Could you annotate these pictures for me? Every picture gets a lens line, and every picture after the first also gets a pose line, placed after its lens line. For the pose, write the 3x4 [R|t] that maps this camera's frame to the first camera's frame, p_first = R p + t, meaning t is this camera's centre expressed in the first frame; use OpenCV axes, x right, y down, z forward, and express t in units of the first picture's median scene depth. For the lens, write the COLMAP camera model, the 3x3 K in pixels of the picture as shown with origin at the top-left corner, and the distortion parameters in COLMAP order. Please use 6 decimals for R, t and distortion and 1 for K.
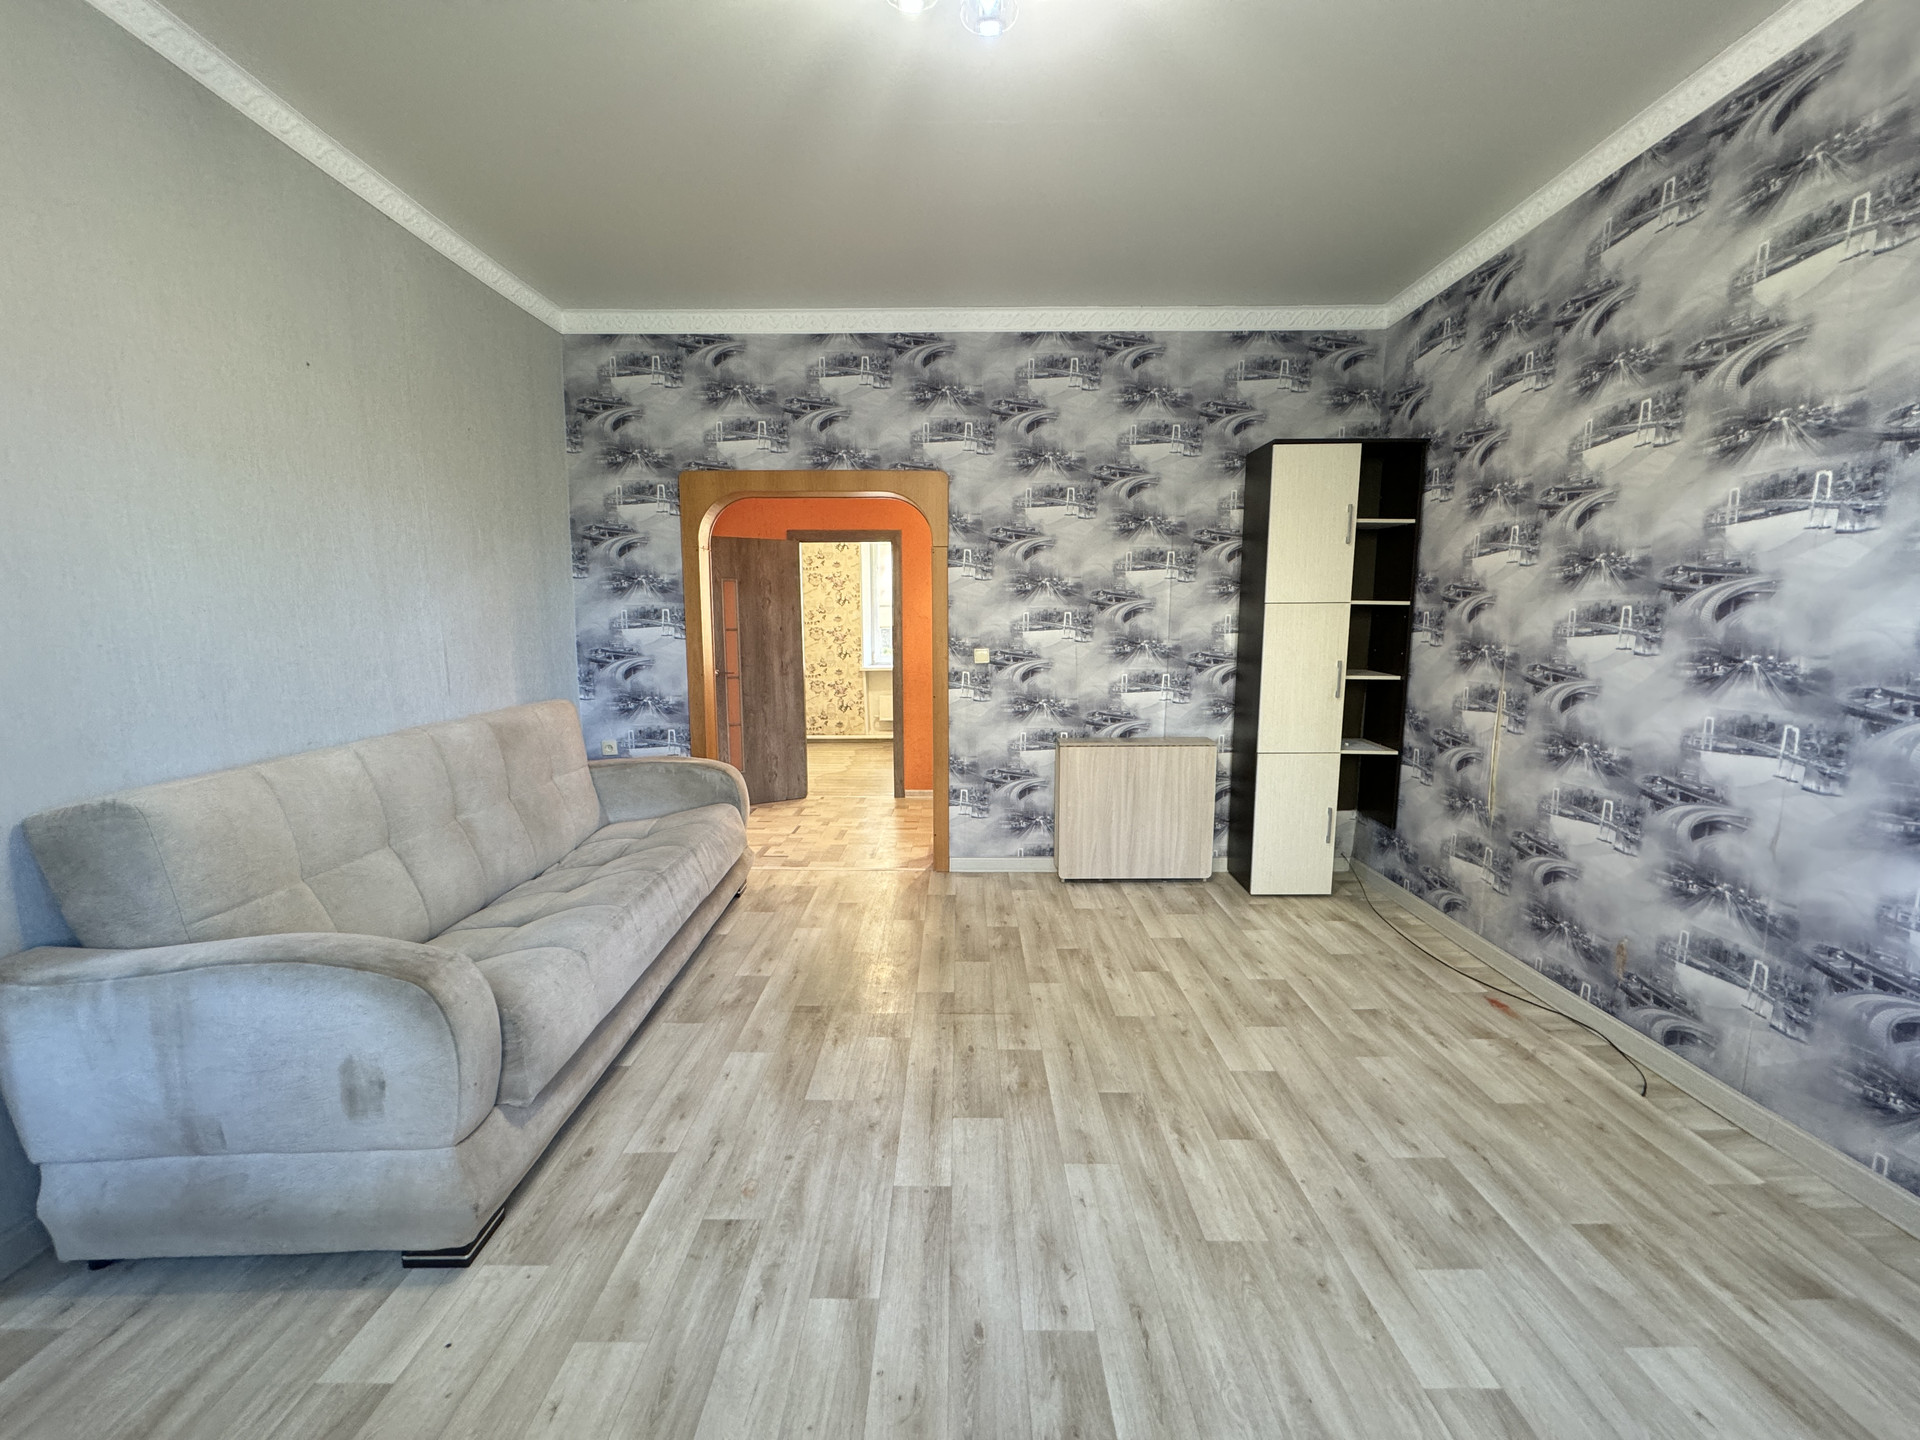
lens RADIAL K [[765.3, 0, 953.4], [0, 765.3, 719.9], [0, 0, 1]] dist [-0.003820, 0.000985]
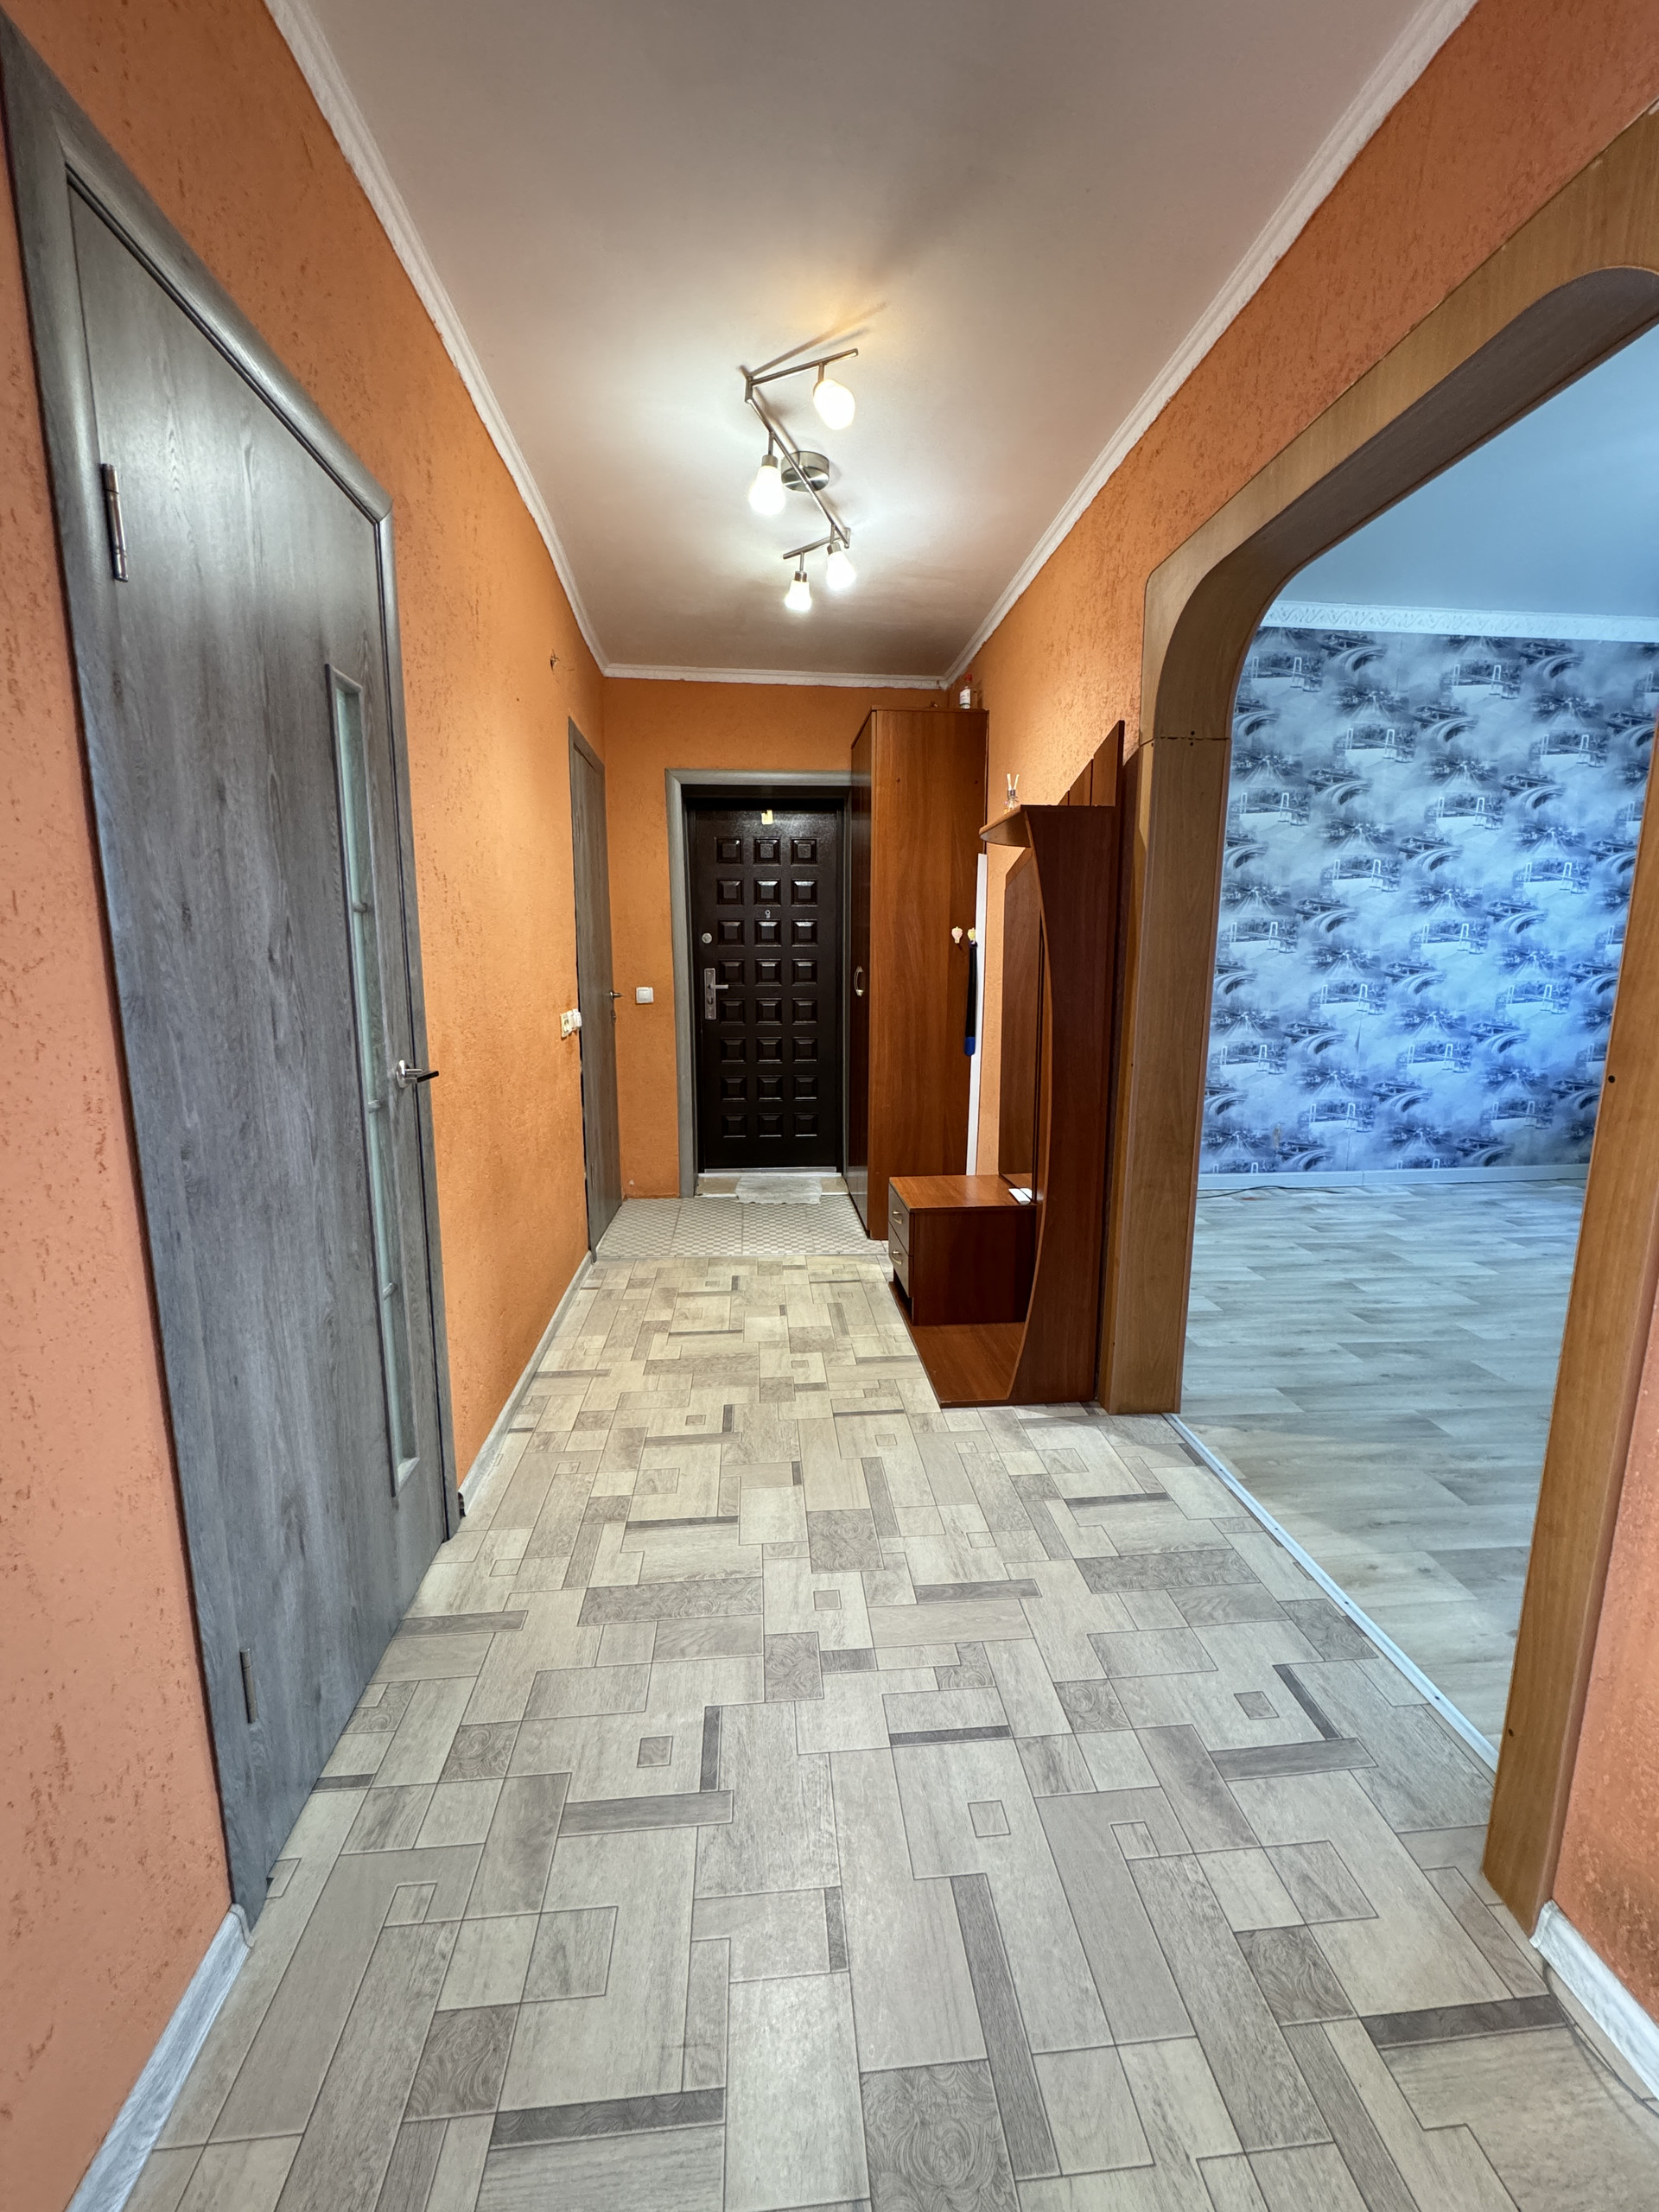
lens RADIAL K [[881.6, 0, 829.2], [0, 881.6, 1107.1], [0, 0, 1]] dist [-0.003820, 0.000985]
pose [[-0.100162, -0.173292, 0.979764, -0.586075], [0.118174, 0.975674, 0.184650, -0.143694], [-0.987928, 0.134278, -0.077247, 1.370947]]
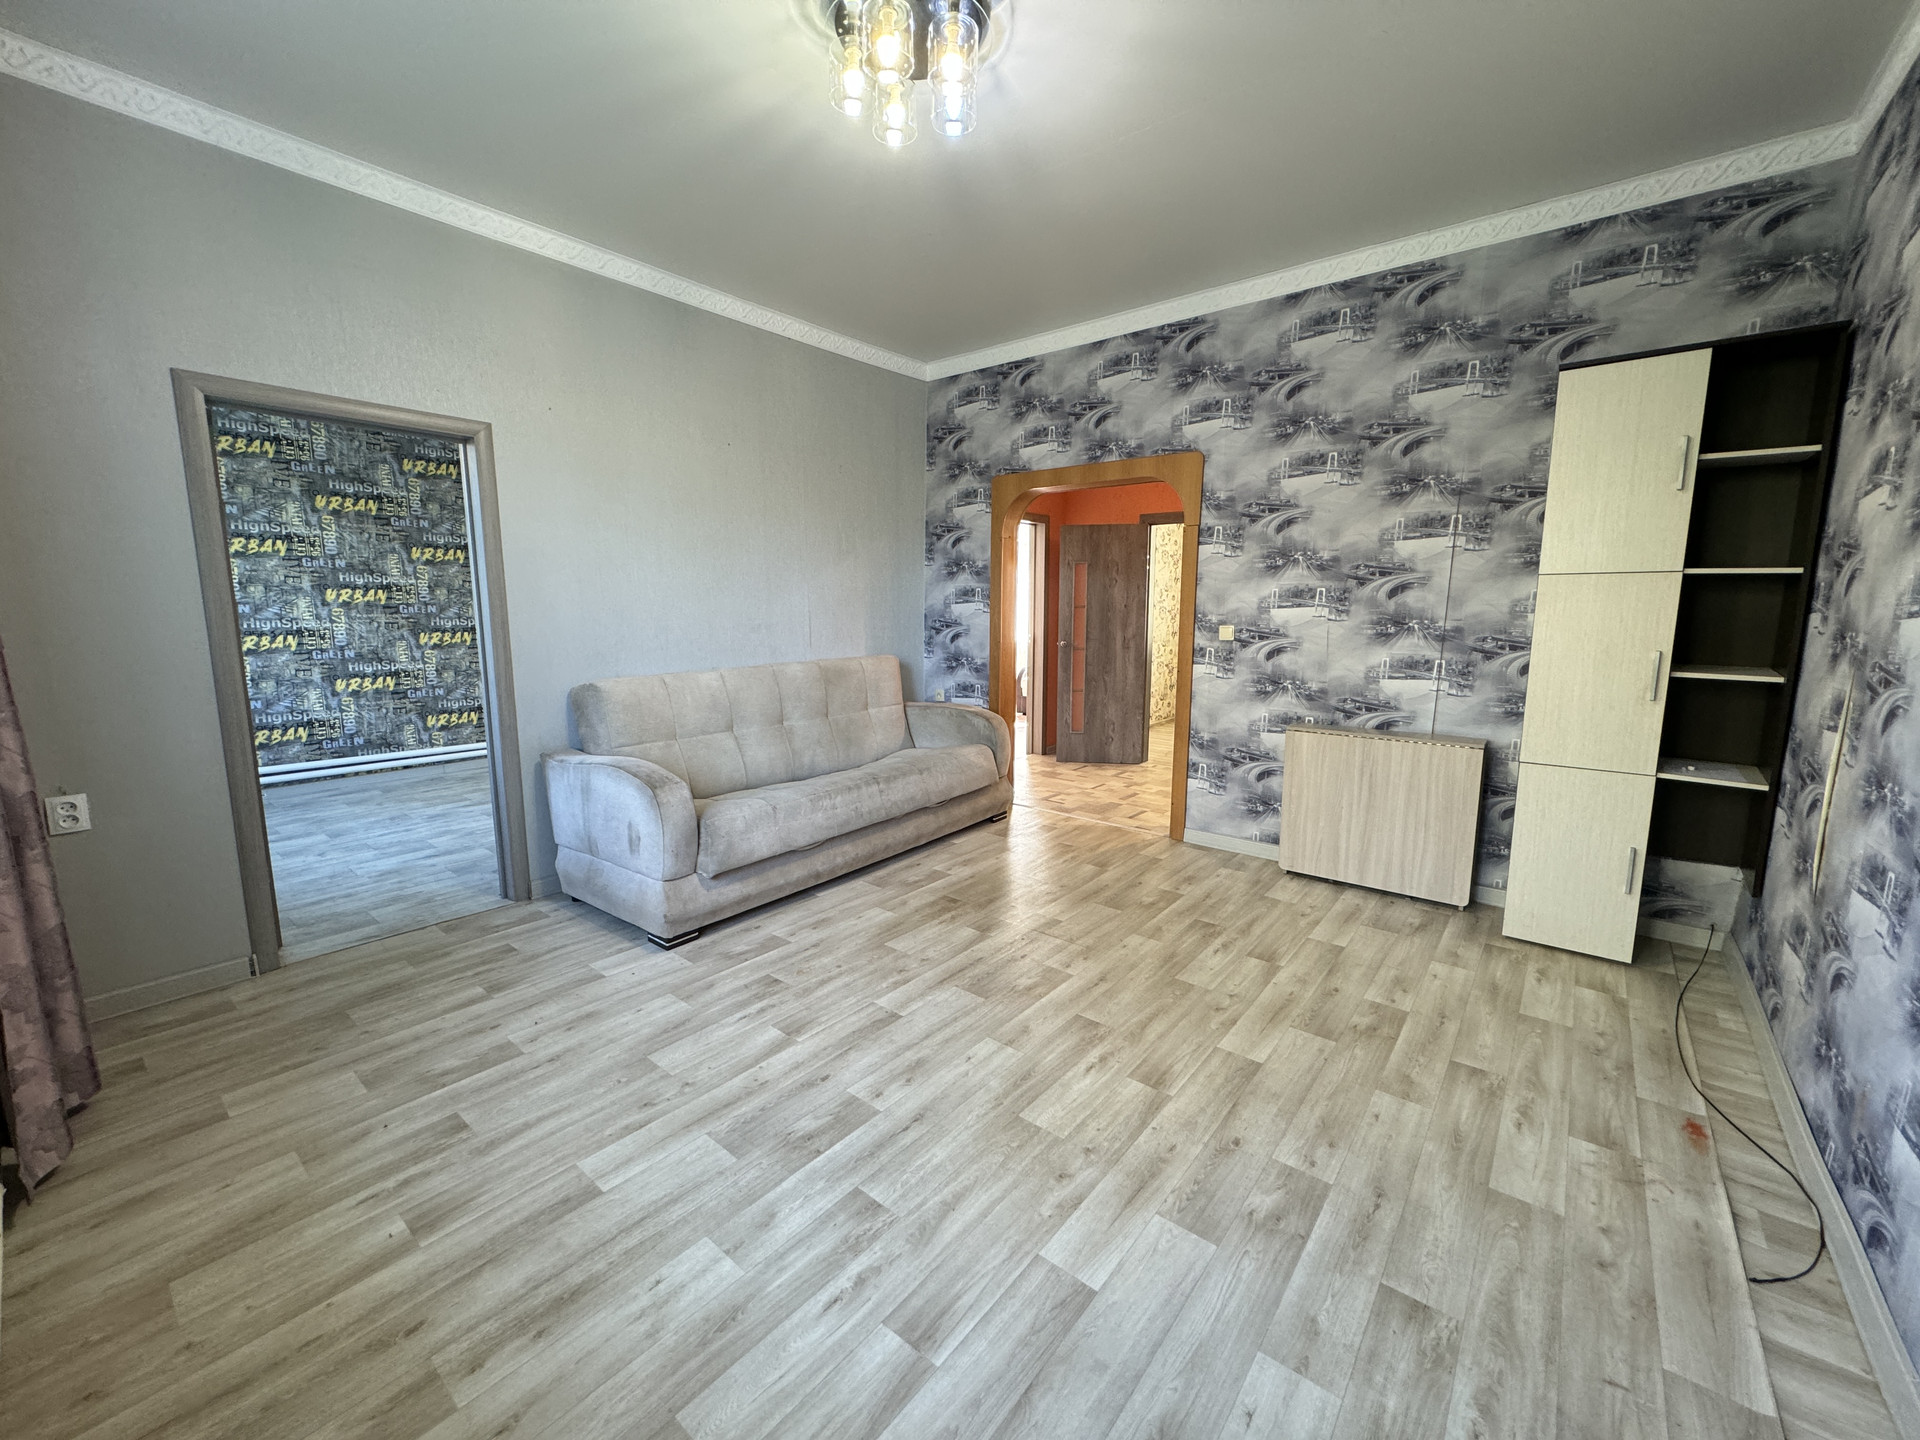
lens RADIAL K [[765.3, 0, 953.4], [0, 765.3, 717.9], [0, 0, 1]] dist [-0.003820, 0.000985]
pose [[0.773447, 0.097149, -0.626372, 0.423399], [-0.081896, 0.995218, 0.053231, 0.003251], [0.628548, 0.010127, 0.777705, -0.000523]]
